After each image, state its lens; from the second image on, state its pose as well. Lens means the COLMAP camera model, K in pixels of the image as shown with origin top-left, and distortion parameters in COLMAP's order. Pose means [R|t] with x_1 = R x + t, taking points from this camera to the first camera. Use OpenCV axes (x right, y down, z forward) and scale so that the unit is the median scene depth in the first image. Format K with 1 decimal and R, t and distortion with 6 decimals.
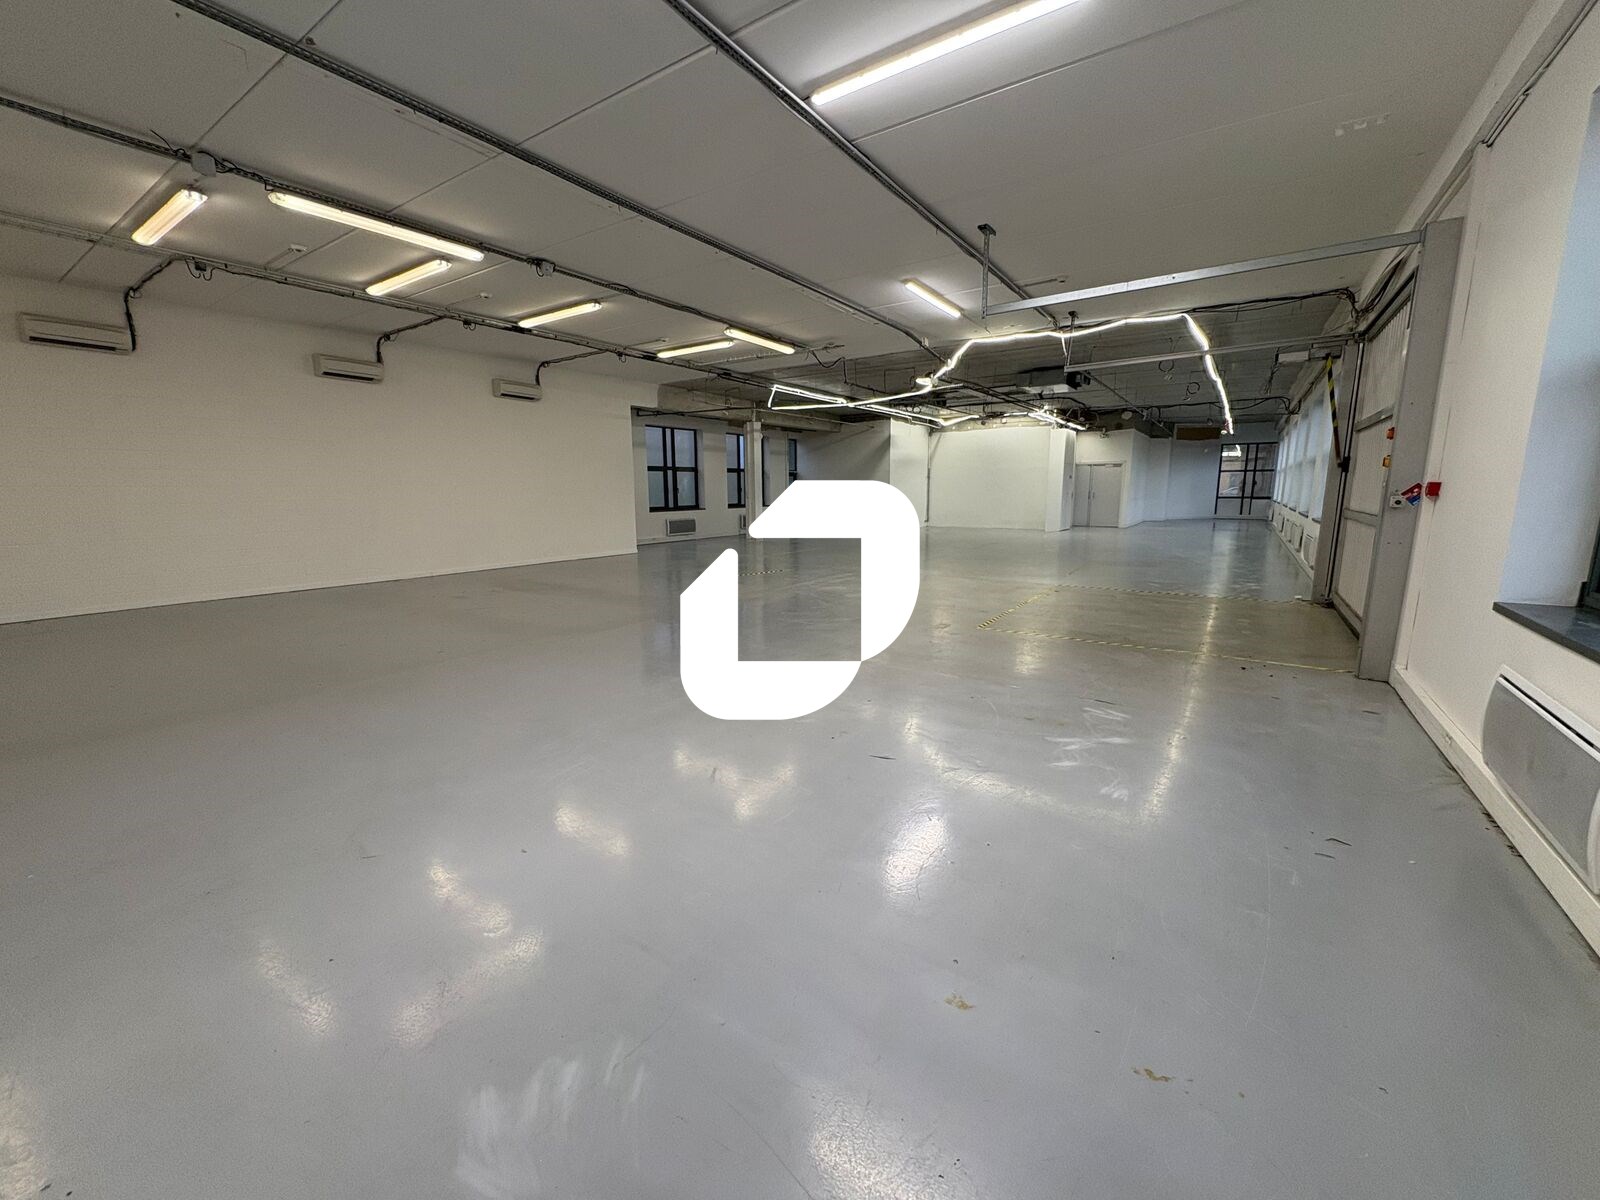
lens RADIAL K [[640.0, 0, 792.4], [0, 640.0, 599.5], [0, 0, 1]] dist [-0.002158, 0.000105]
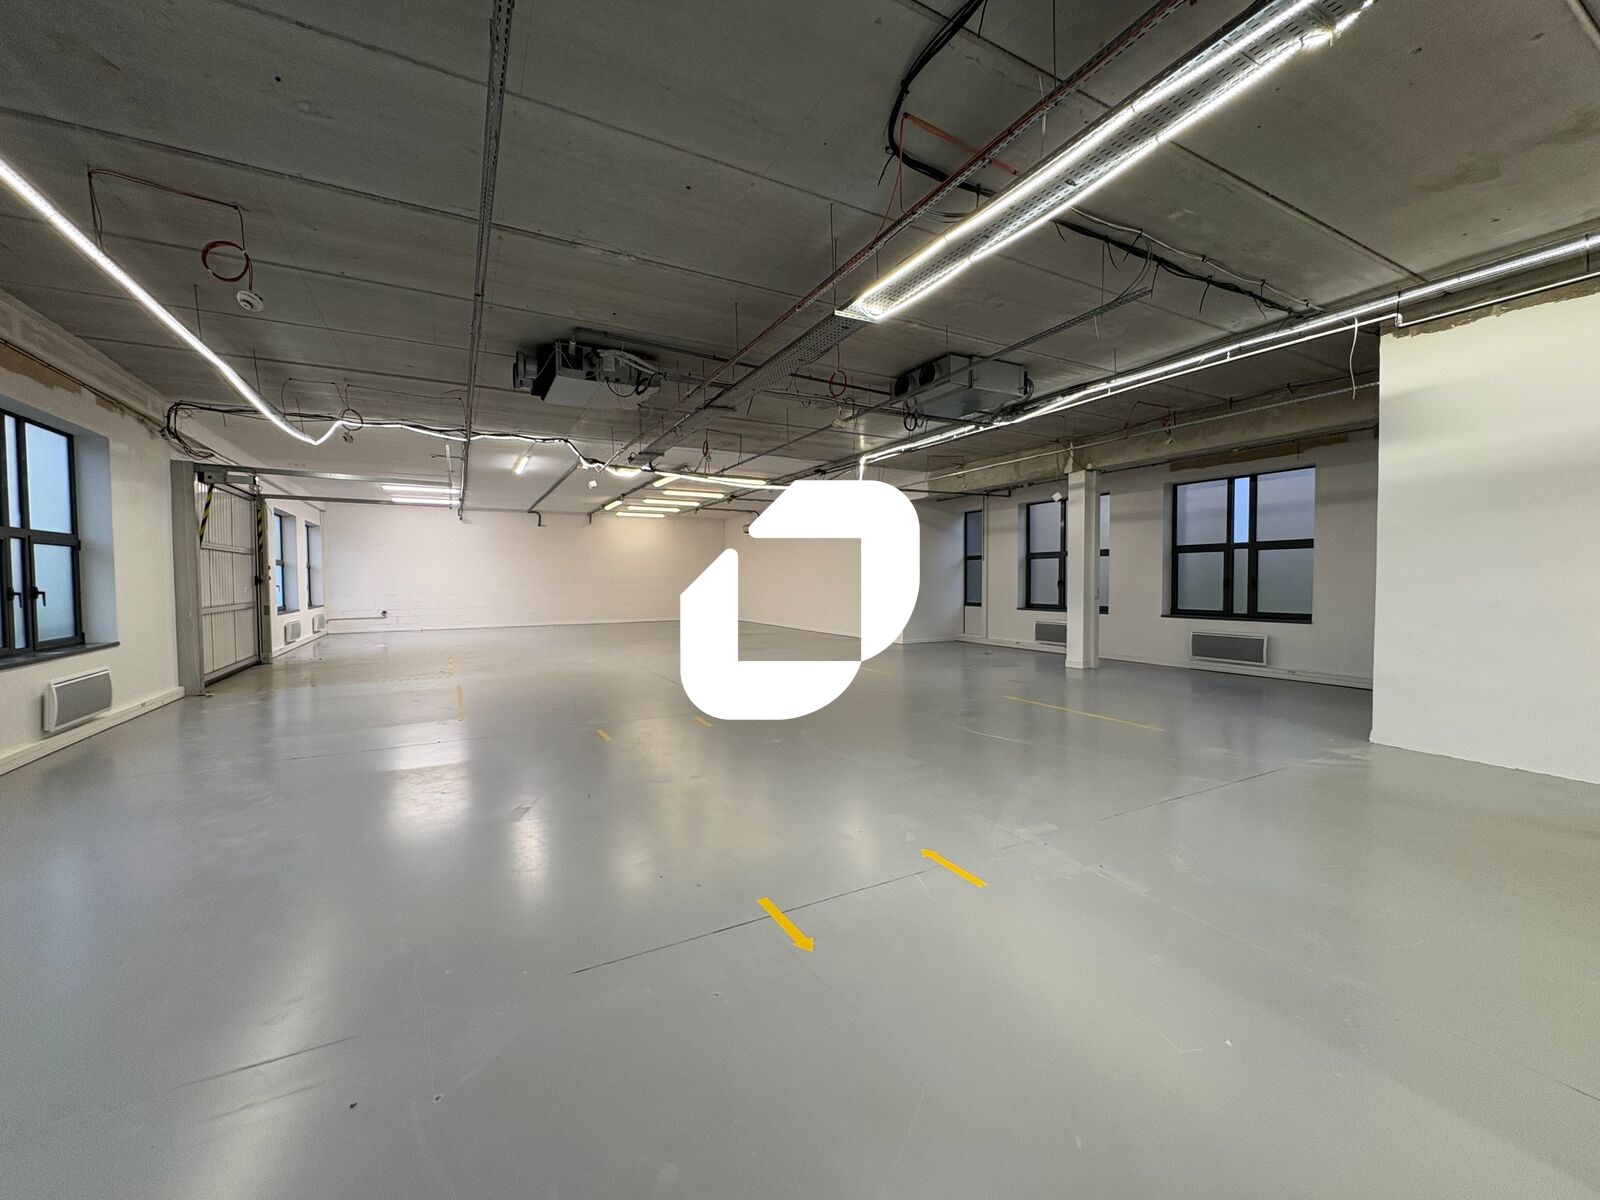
lens RADIAL K [[640.0, 0, 804.8], [0, 640.0, 597.9], [0, 0, 1]] dist [-0.002158, 0.000105]
pose [[-0.452247, 0.041276, -0.890937, 0.516877], [-0.143712, 0.982503, 0.118467, -0.176723], [0.880239, 0.181615, -0.438402, 0.946218]]
